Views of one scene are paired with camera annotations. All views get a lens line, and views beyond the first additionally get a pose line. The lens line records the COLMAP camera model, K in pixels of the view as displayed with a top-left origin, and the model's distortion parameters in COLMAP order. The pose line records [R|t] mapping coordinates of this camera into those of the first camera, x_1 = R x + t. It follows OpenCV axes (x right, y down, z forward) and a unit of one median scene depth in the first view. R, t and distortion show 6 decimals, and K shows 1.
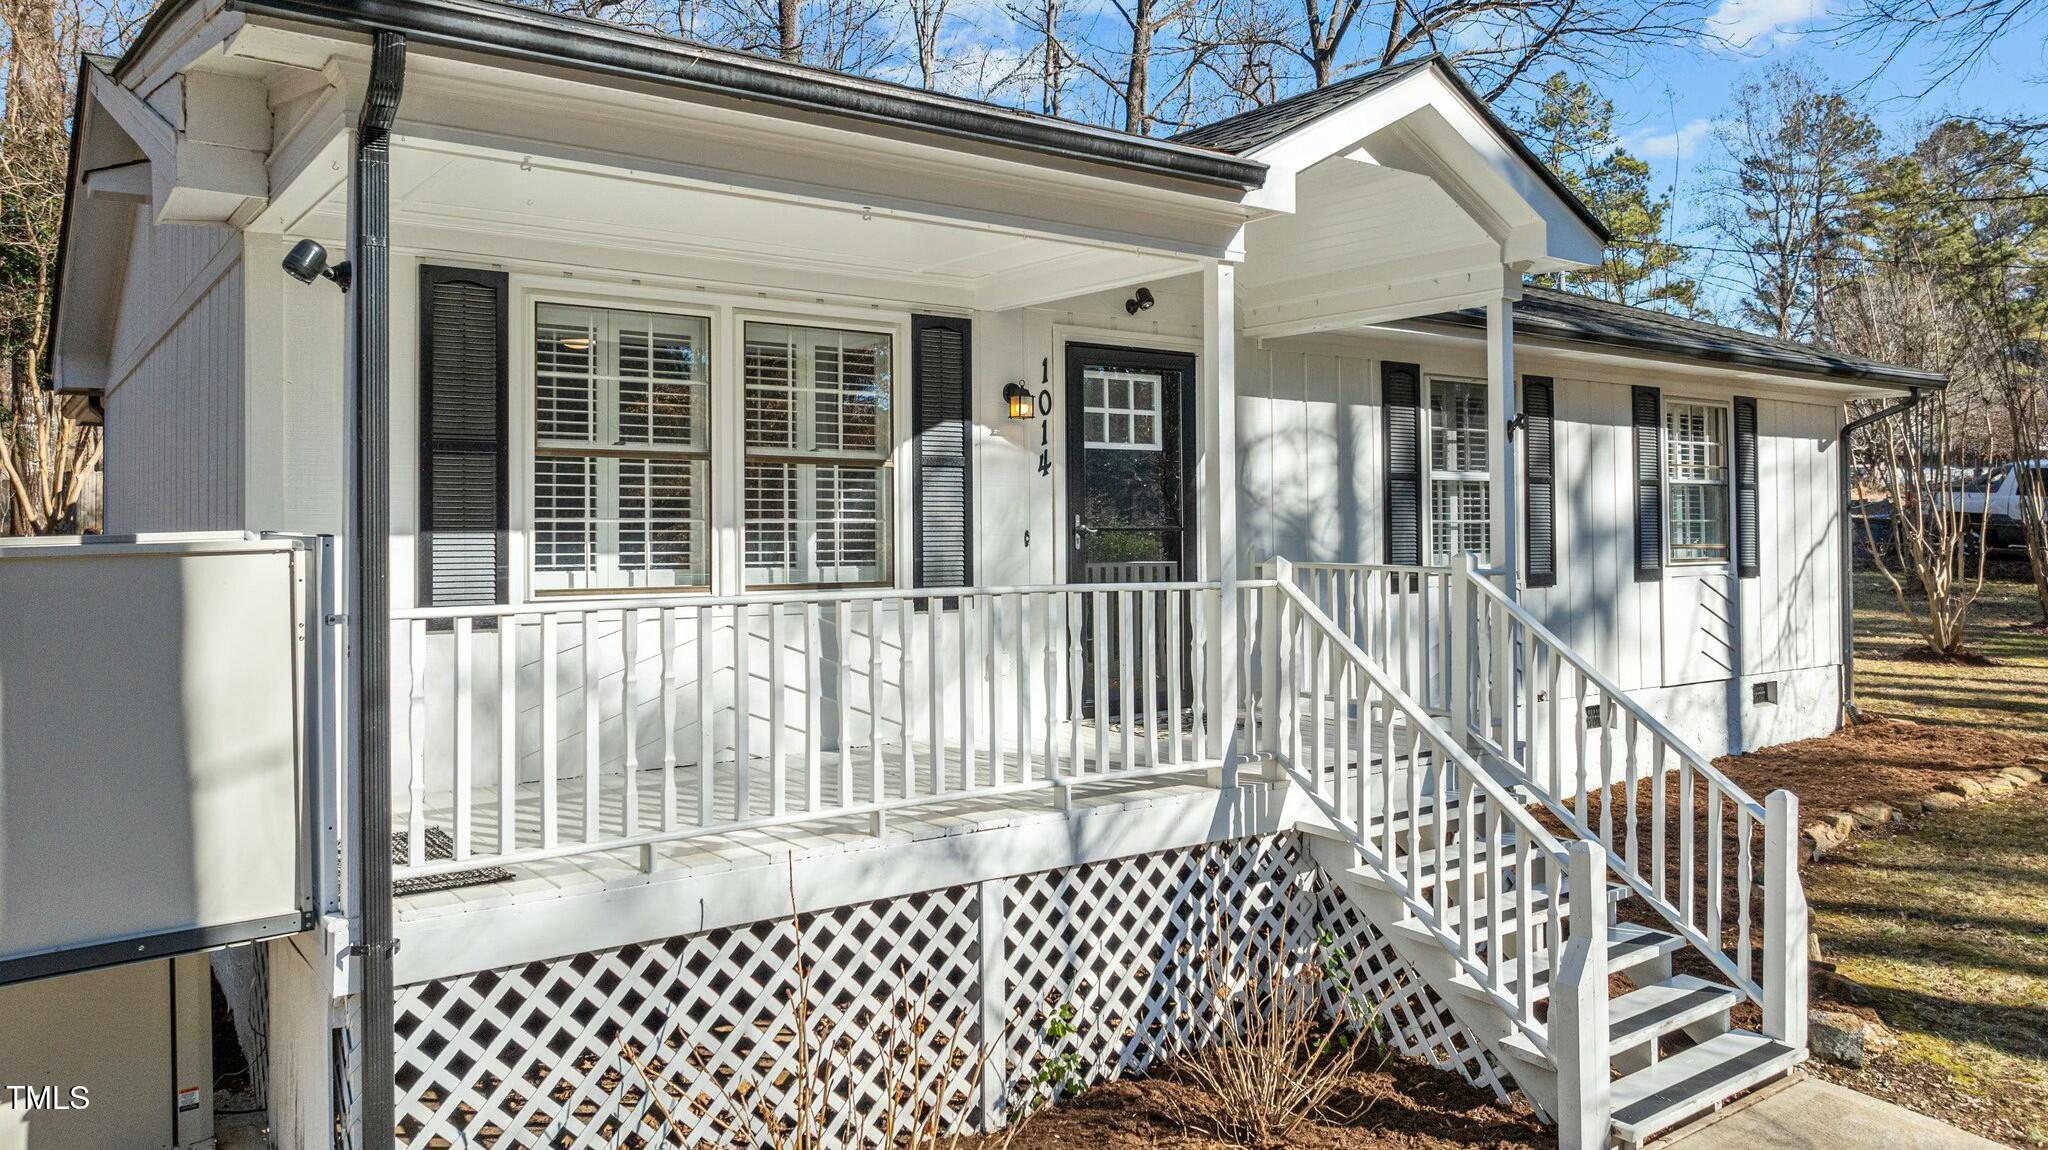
lens RADIAL K [[1439.2, 0, 999.6], [0, 1439.2, 504.9], [0, 0, 1]] dist [-0.035423, 0.033973]
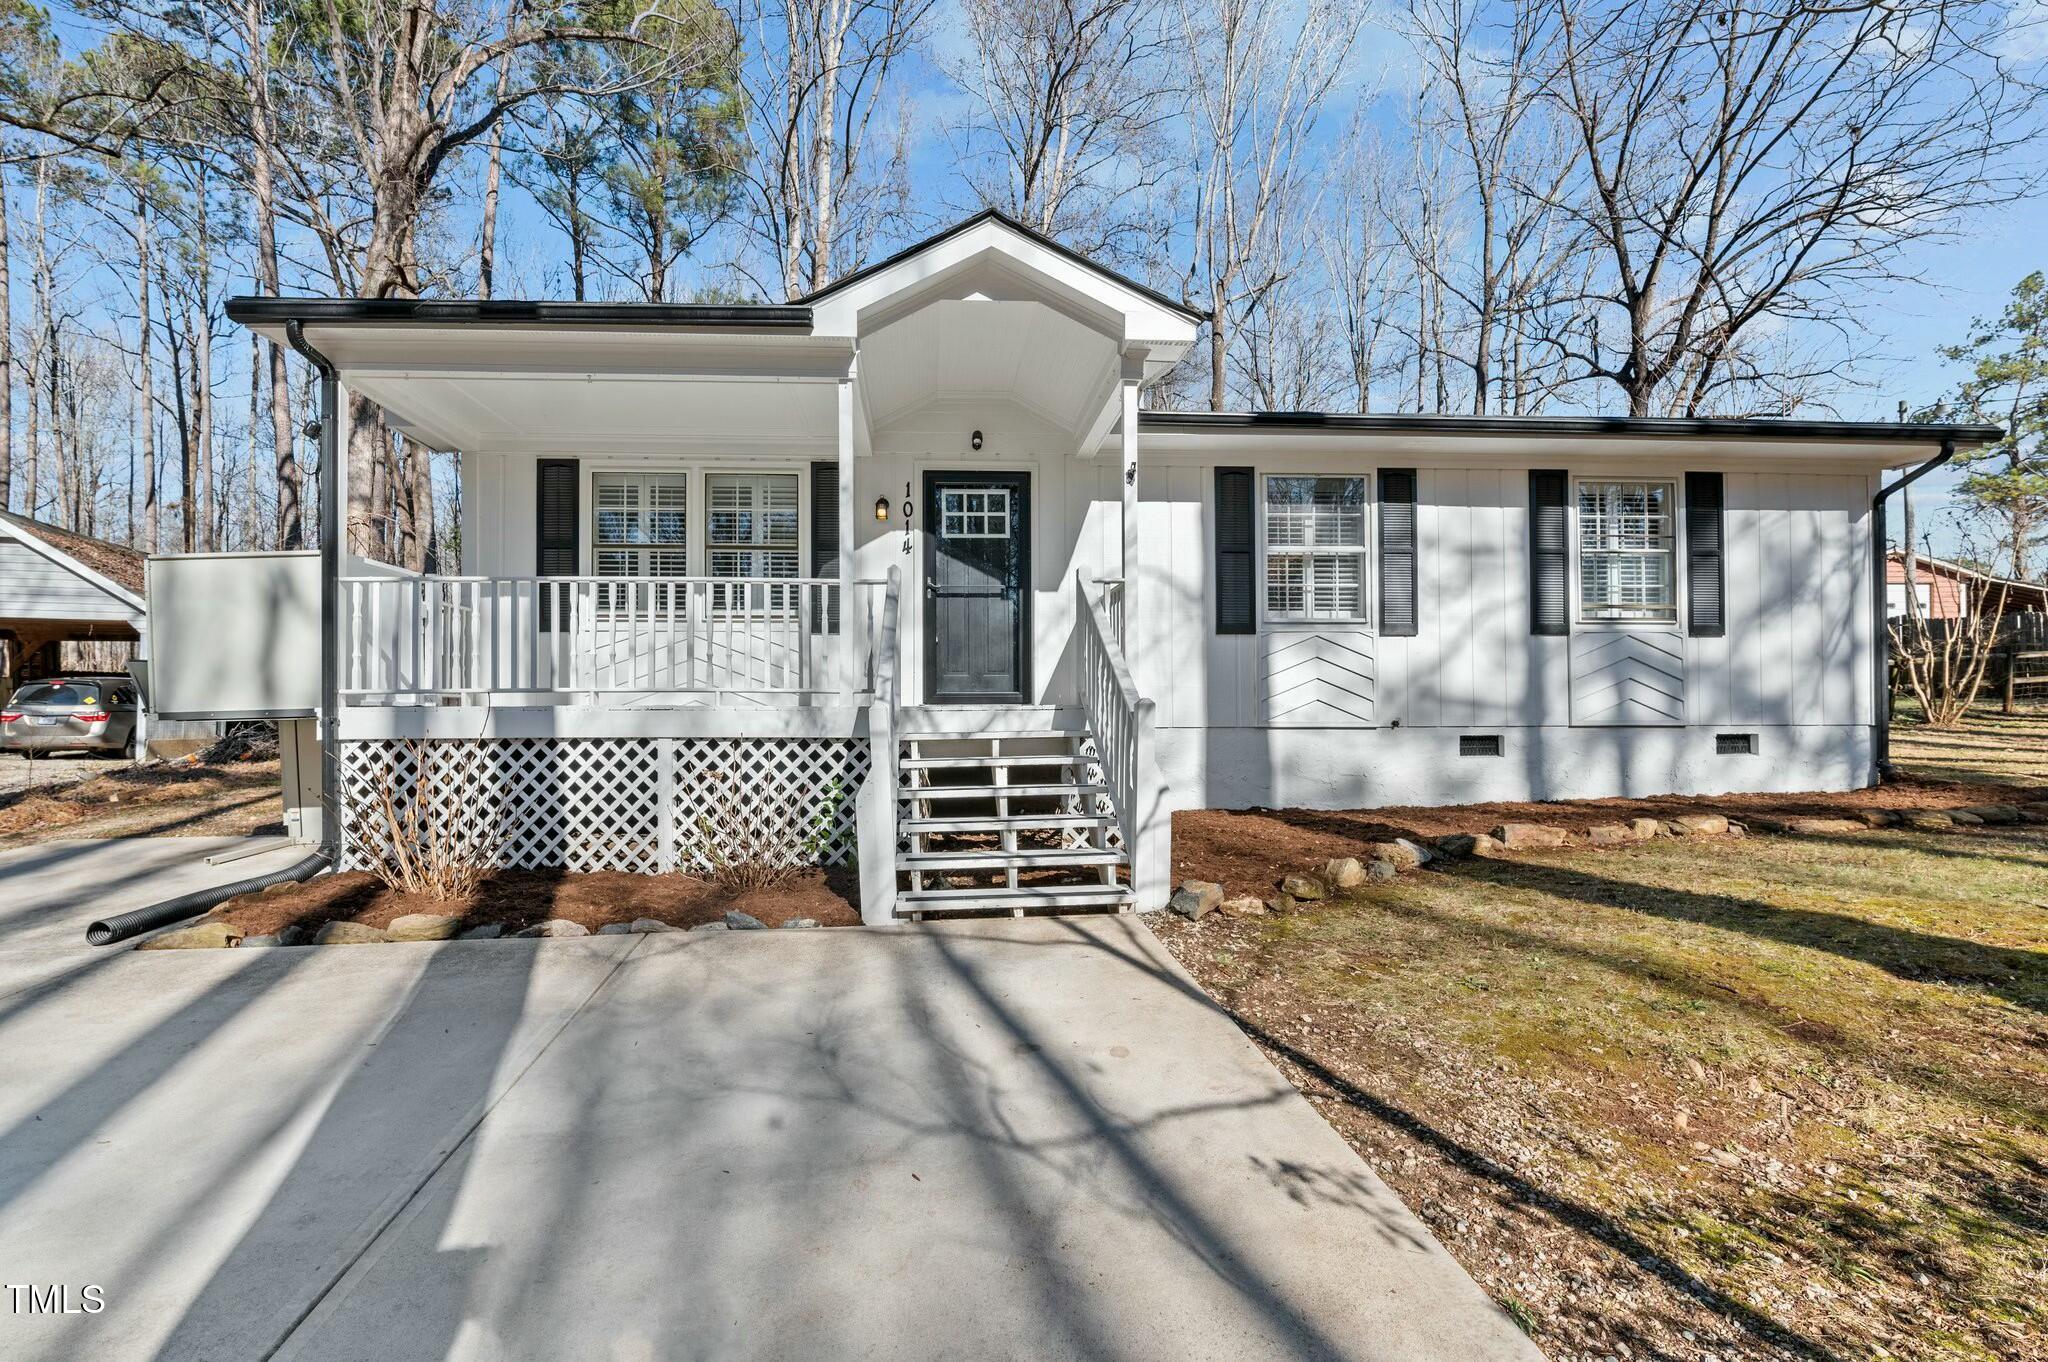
lens RADIAL K [[861.6, 0, 988.1], [0, 861.6, 723.6], [0, 0, 1]] dist [0.010288, -0.006649]
pose [[0.839345, 0.009036, -0.543524, 0.692464], [0.005065, 0.999688, 0.024442, 0.161673], [0.543575, -0.023268, 0.839038, 0.227119]]
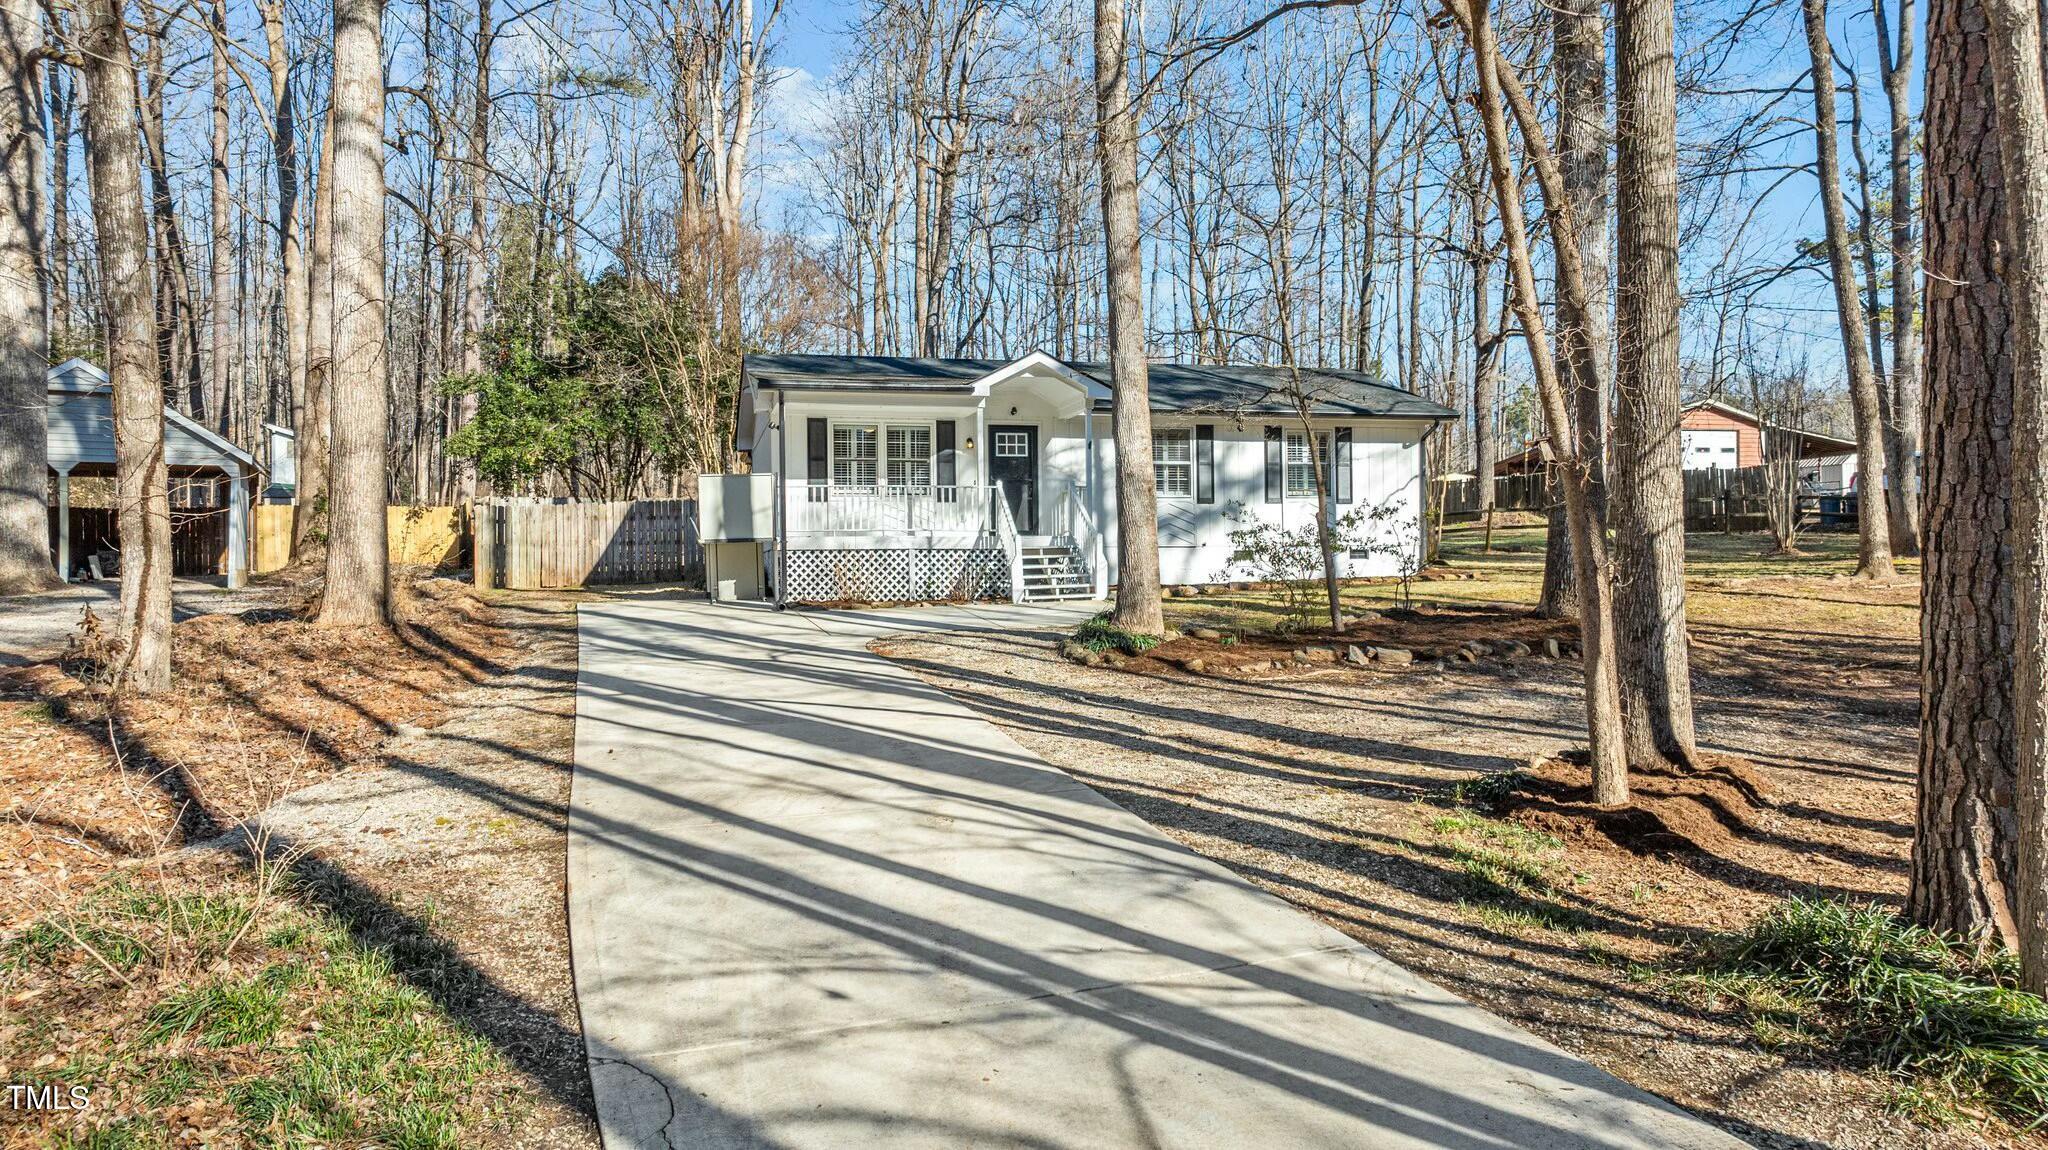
lens RADIAL K [[1439.2, 0, 1013.9], [0, 1439.2, 569.1], [0, 0, 1]] dist [-0.035423, 0.033973]
pose [[0.922596, -0.004203, -0.385745, 1.536815], [0.011341, 0.999804, 0.016231, 0.189515], [0.385601, -0.019350, 0.922463, -2.315694]]
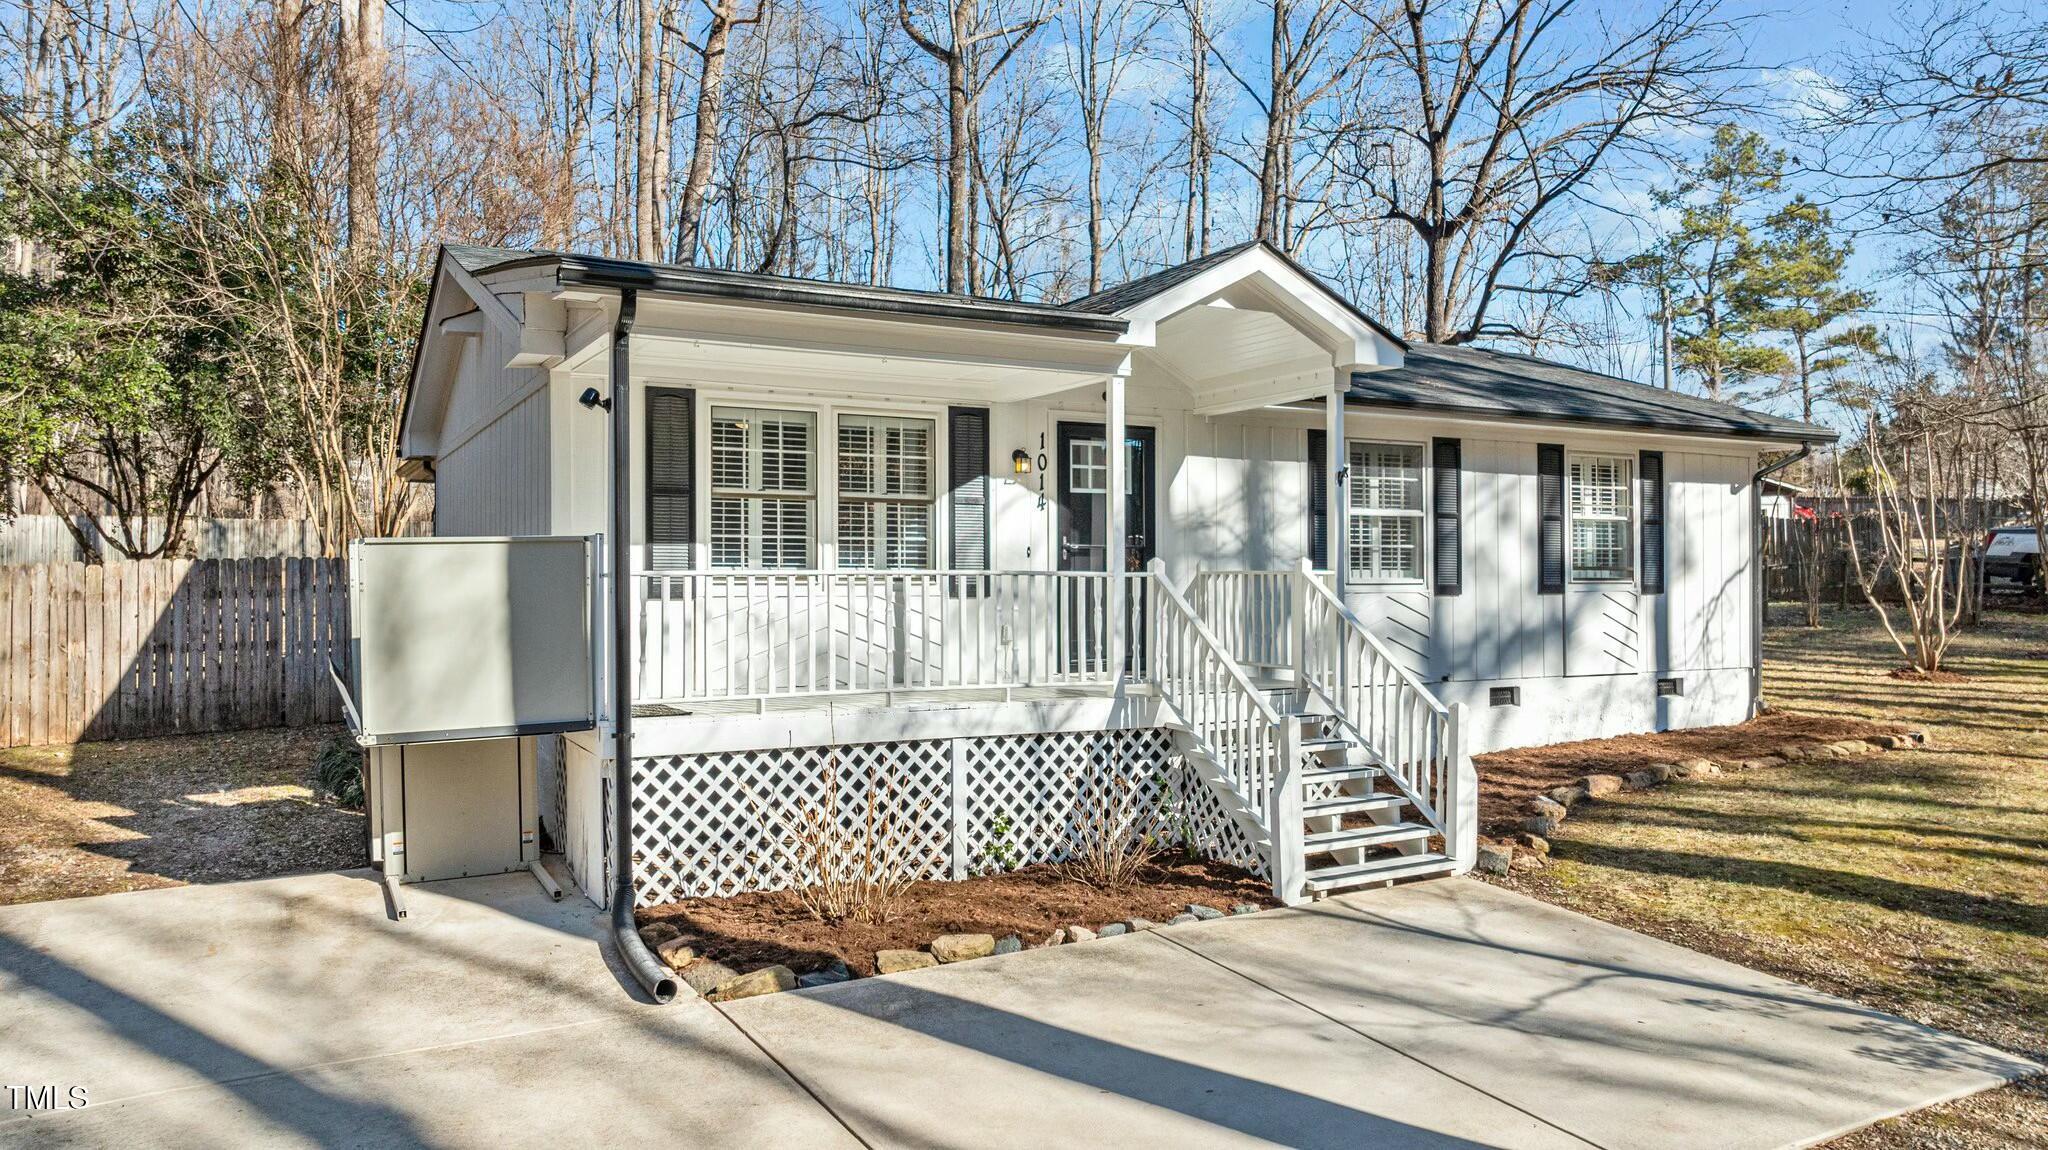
lens RADIAL K [[1439.2, 0, 1003.9], [0, 1439.2, 567.0], [0, 0, 1]] dist [-0.035423, 0.033973]
pose [[0.989859, 0.001817, -0.142040, 0.219971], [-0.000935, 0.999980, 0.006275, 0.031561], [0.142049, -0.006079, 0.989841, -0.533355]]
